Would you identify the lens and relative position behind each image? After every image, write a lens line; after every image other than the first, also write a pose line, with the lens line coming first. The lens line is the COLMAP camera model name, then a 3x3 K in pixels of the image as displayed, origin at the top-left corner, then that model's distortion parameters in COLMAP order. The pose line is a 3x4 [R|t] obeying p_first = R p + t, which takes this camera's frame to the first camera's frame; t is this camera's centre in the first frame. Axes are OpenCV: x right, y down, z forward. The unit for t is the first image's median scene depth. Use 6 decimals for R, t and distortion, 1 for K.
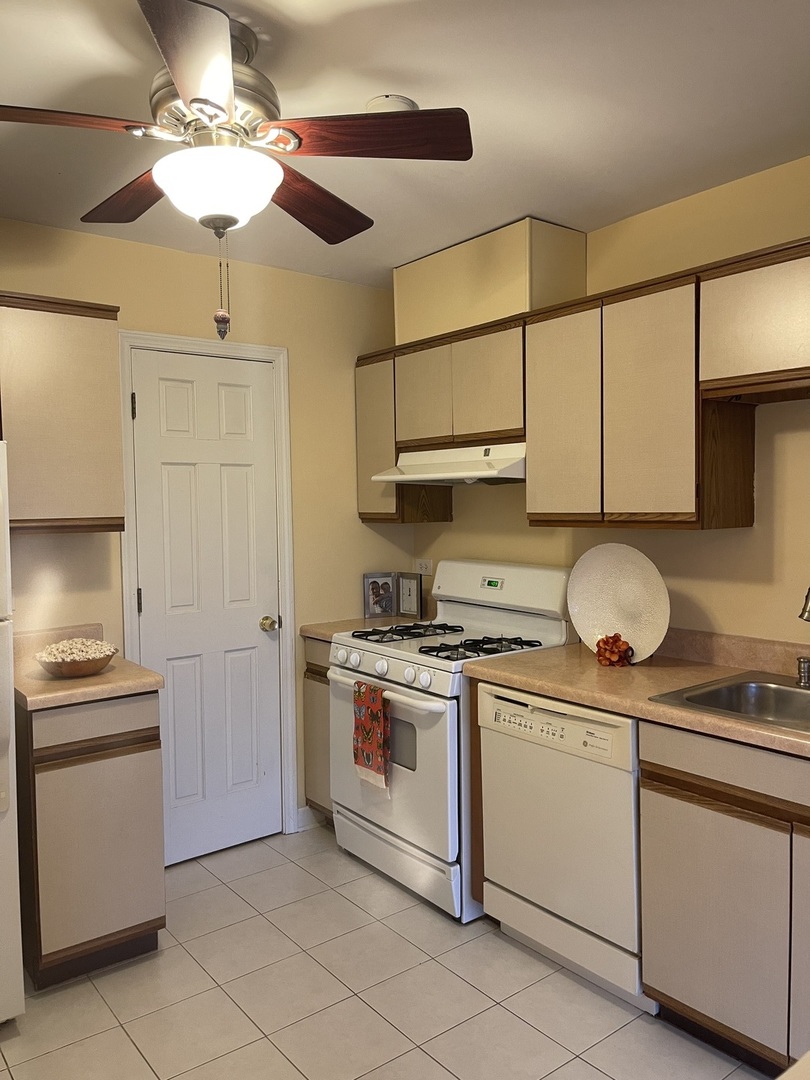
lens RADIAL K [[811.3, 0, 407.9], [0, 811.3, 541.0], [0, 0, 1]] dist [0.058110, -0.074306]
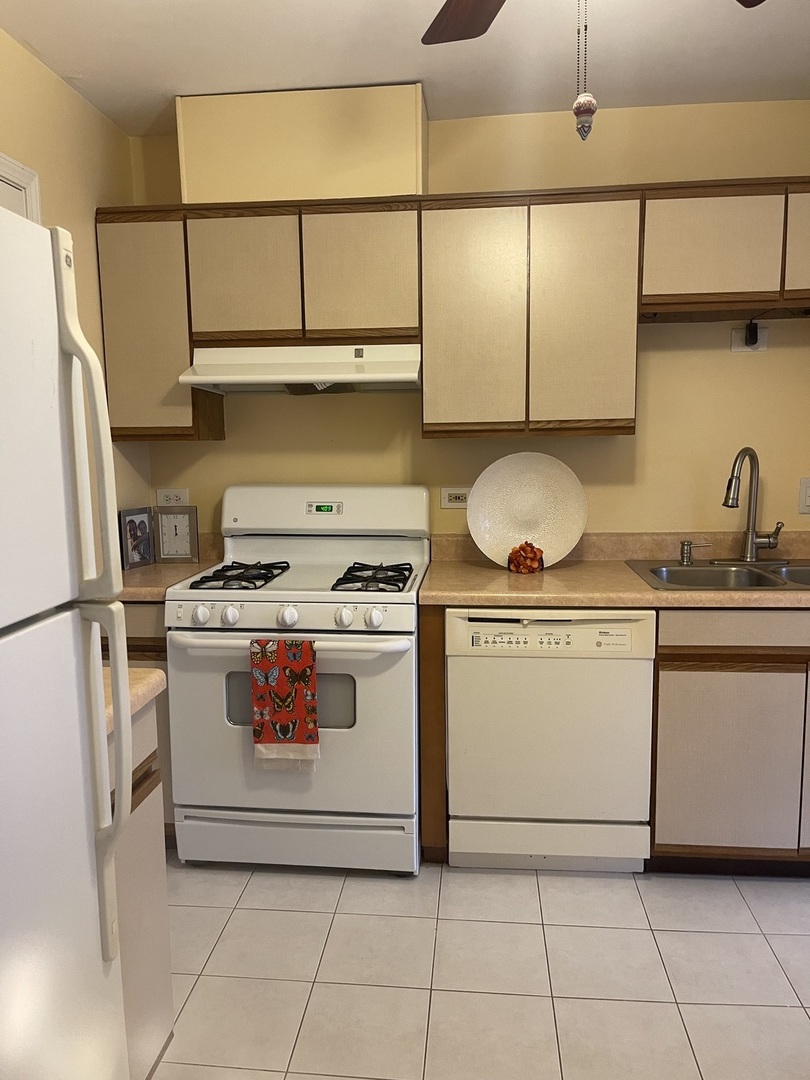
lens RADIAL K [[811.3, 0, 400.9], [0, 811.3, 545.8], [0, 0, 1]] dist [0.058110, -0.074306]
pose [[0.694179, -0.092318, 0.713858, -0.578258], [0.039380, 0.995127, 0.090399, 0.020750], [-0.718725, -0.034641, 0.694431, 0.407622]]
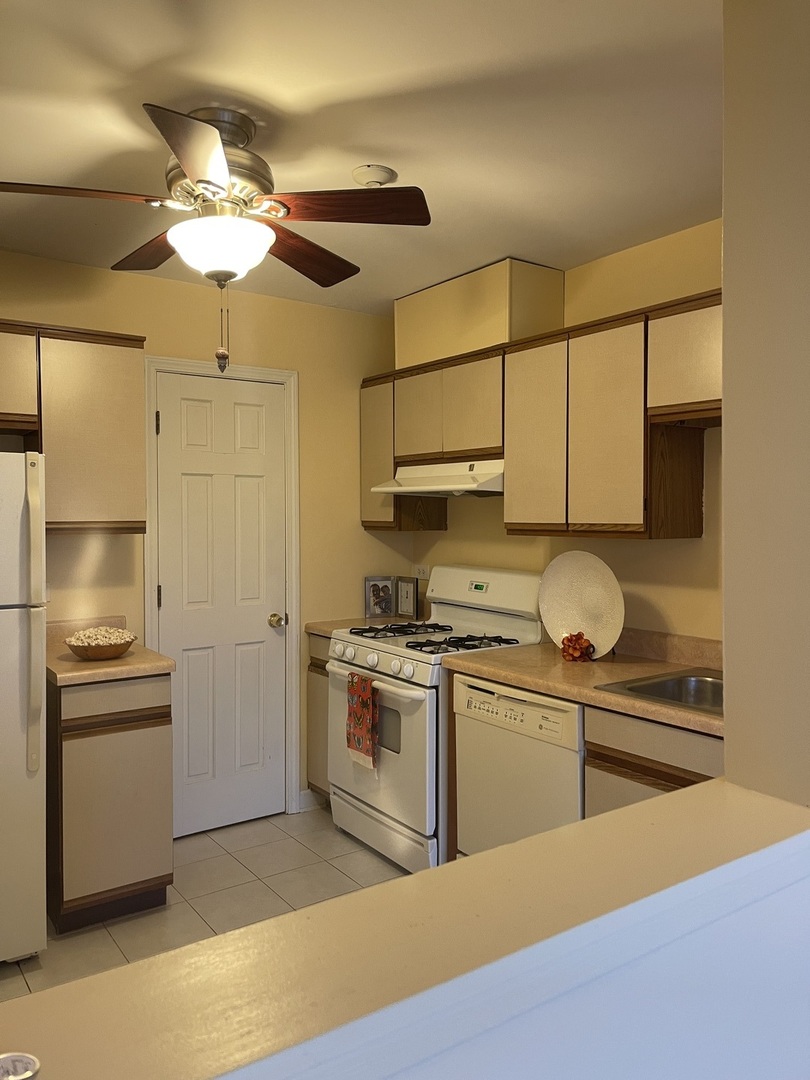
lens RADIAL K [[811.3, 0, 406.3], [0, 811.3, 536.3], [0, 0, 1]] dist [0.058110, -0.074306]
pose [[0.998938, 0.015271, -0.043478, 0.065831], [-0.016121, 0.999684, -0.019262, 0.008093], [0.043170, 0.019942, 0.998869, -0.120471]]
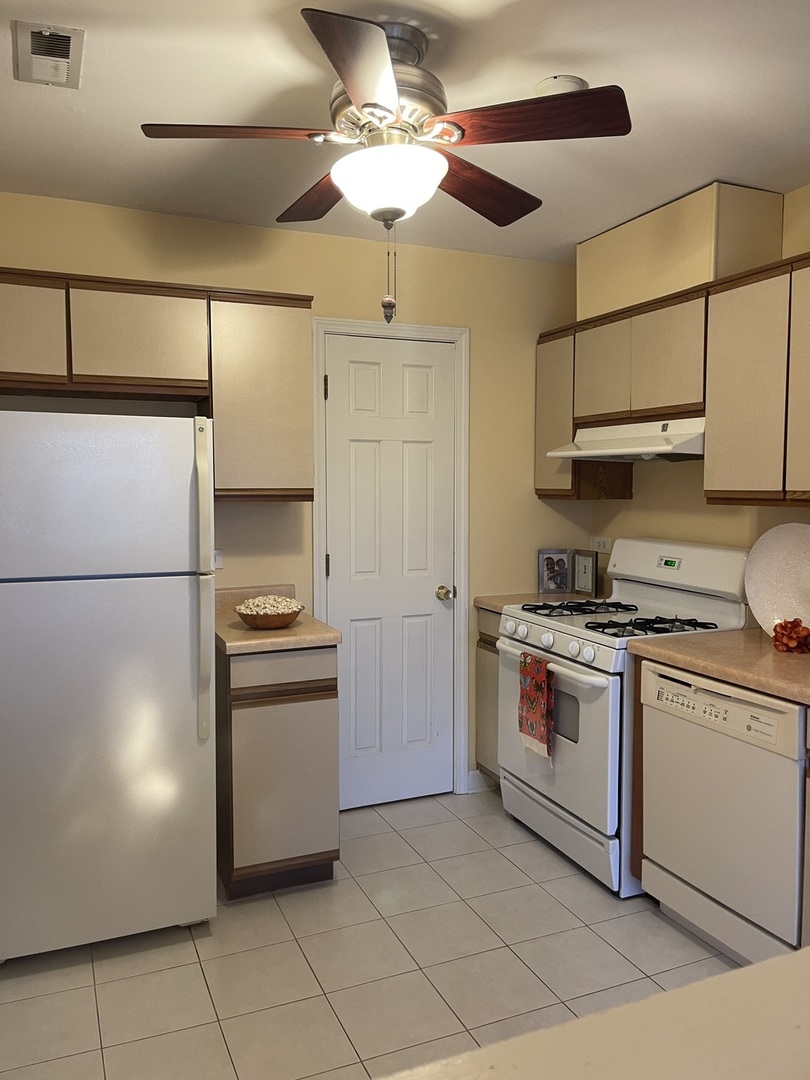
lens RADIAL K [[811.3, 0, 400.8], [0, 811.3, 538.2], [0, 0, 1]] dist [0.058110, -0.074306]
pose [[0.967180, 0.030612, -0.252243, 0.047838], [-0.025314, 0.999386, 0.024222, 0.008721], [0.252829, -0.017042, 0.967361, -0.035758]]
